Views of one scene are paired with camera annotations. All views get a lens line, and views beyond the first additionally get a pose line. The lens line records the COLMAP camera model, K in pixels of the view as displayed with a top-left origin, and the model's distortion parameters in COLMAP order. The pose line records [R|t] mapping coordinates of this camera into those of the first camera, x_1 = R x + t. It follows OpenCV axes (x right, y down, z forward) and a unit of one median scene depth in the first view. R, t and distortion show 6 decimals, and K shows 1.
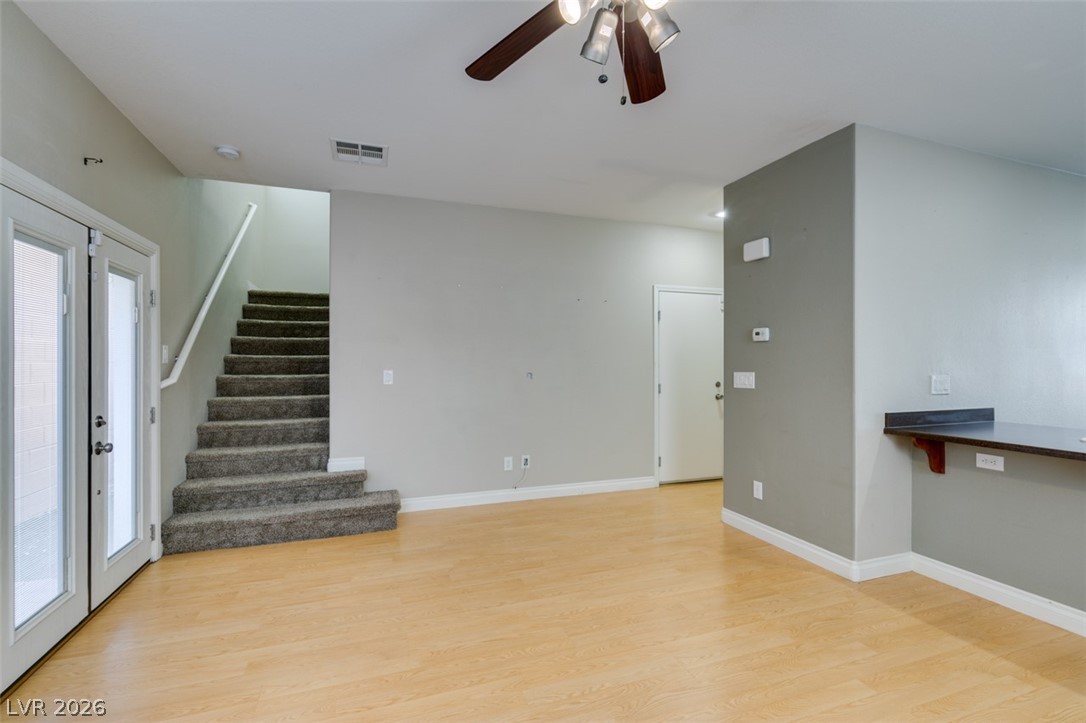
lens RADIAL K [[484.1, 0, 541.3], [0, 484.1, 362.5], [0, 0, 1]] dist [0.002775, -0.001096]
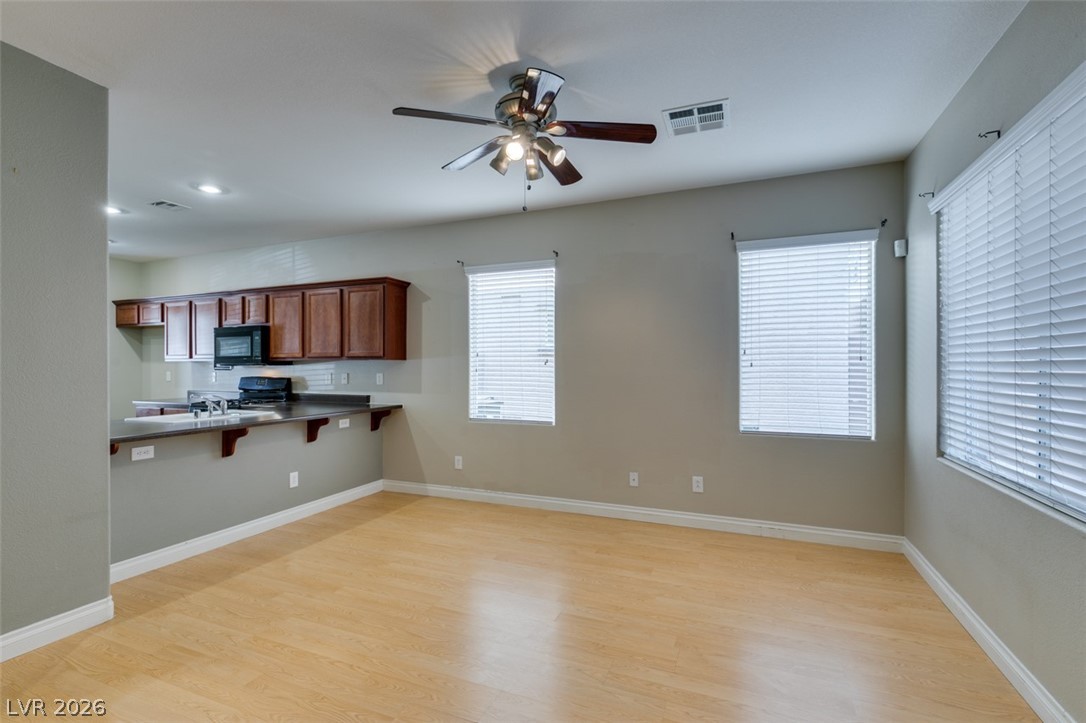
lens RADIAL K [[488.1, 0, 543.8], [0, 488.1, 366.5], [0, 0, 1]] dist [0.003377, -0.000458]
pose [[-0.740922, -0.000275, 0.671591, -0.434688], [-0.000128, 1.000000, 0.000268, -0.000605], [-0.671591, 0.000113, -0.740922, 0.950385]]
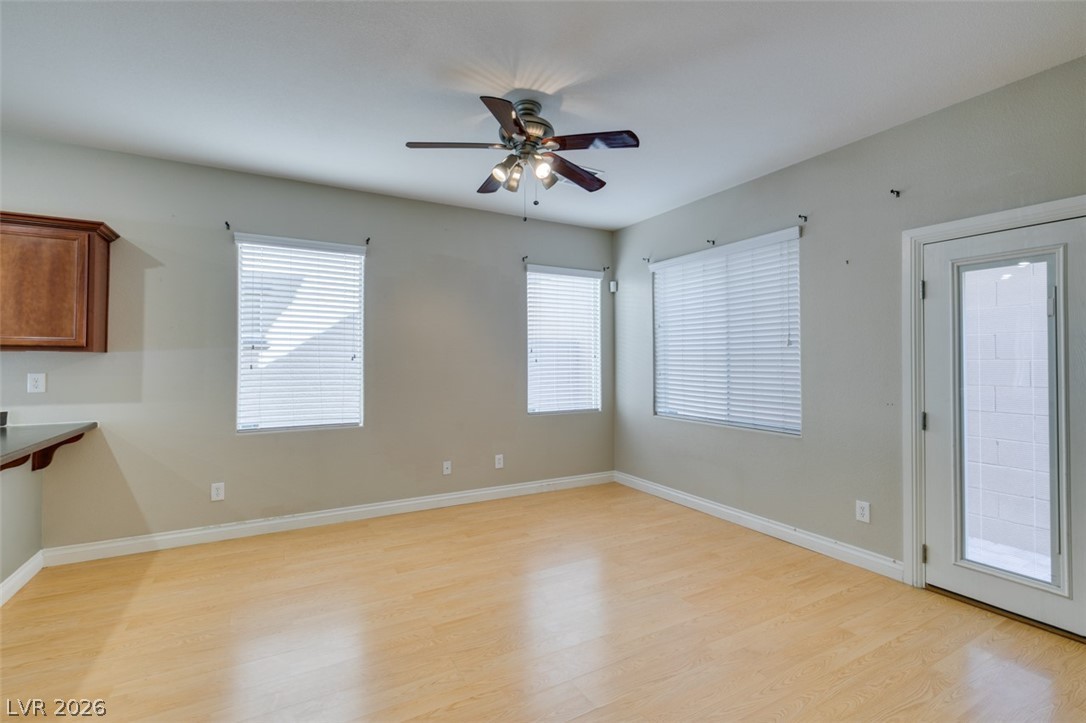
lens RADIAL K [[487.8, 0, 538.8], [0, 487.8, 353.1], [0, 0, 1]] dist [0.000632, -0.000424]
pose [[-0.986793, -0.002662, -0.161966, 0.178223], [0.000126, 0.999852, -0.017199, -0.001513], [0.161988, -0.016992, -0.986646, 1.218210]]
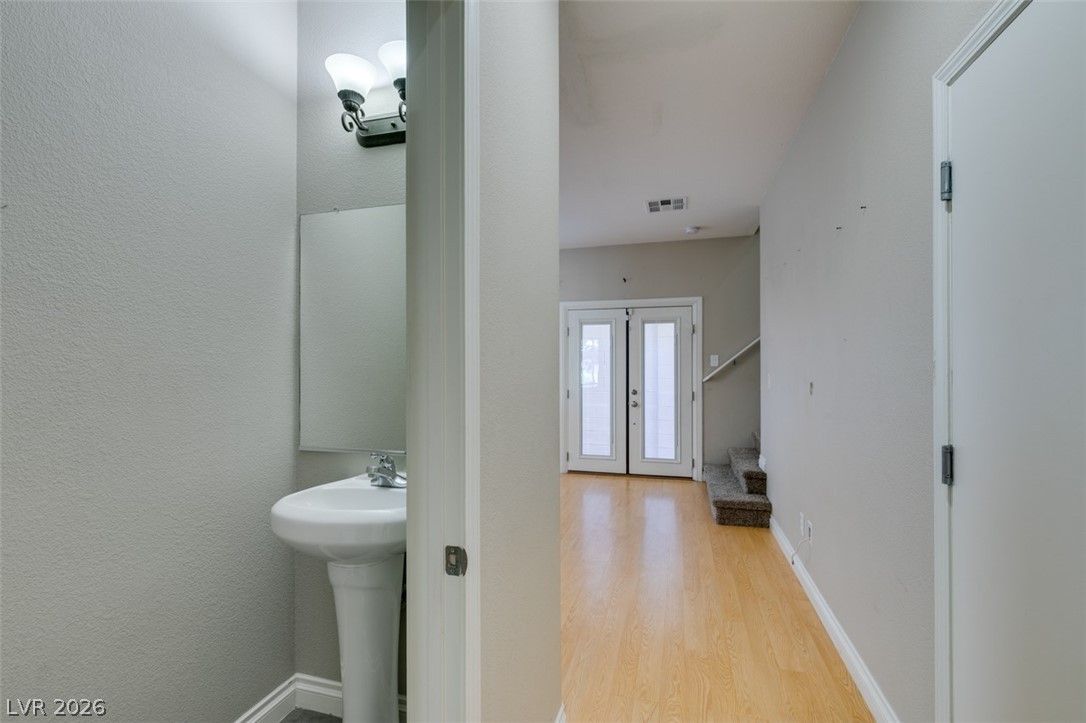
lens RADIAL K [[483.5, 0, 541.7], [0, 483.5, 364.1], [0, 0, 1]] dist [-0.002608, -0.000016]
pose [[-0.580992, -0.003016, -0.813903, 0.851175], [0.002641, 0.999981, -0.005590, 0.001888], [0.813905, -0.005397, -0.580973, 1.431602]]
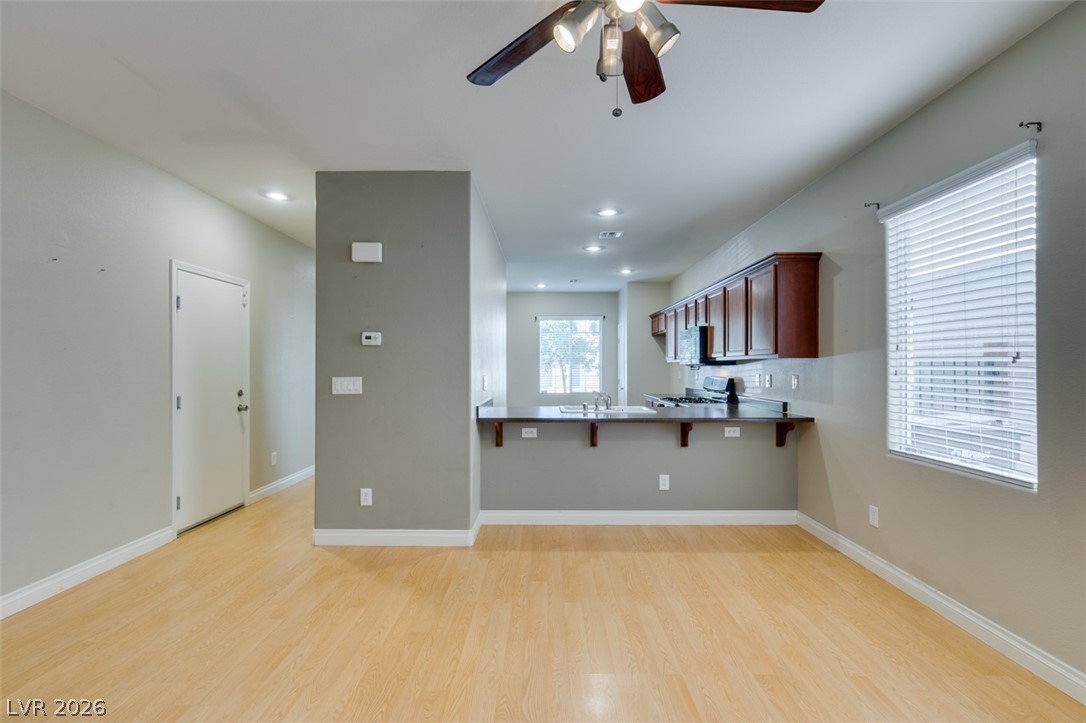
lens RADIAL K [[484.1, 0, 541.3], [0, 484.1, 362.5], [0, 0, 1]] dist [0.002775, -0.001096]
pose [[0.348466, 0.007797, 0.937289, -0.368096], [0.000723, 0.999963, -0.008587, -0.000046], [-0.937321, 0.003670, 0.348447, 0.342792]]
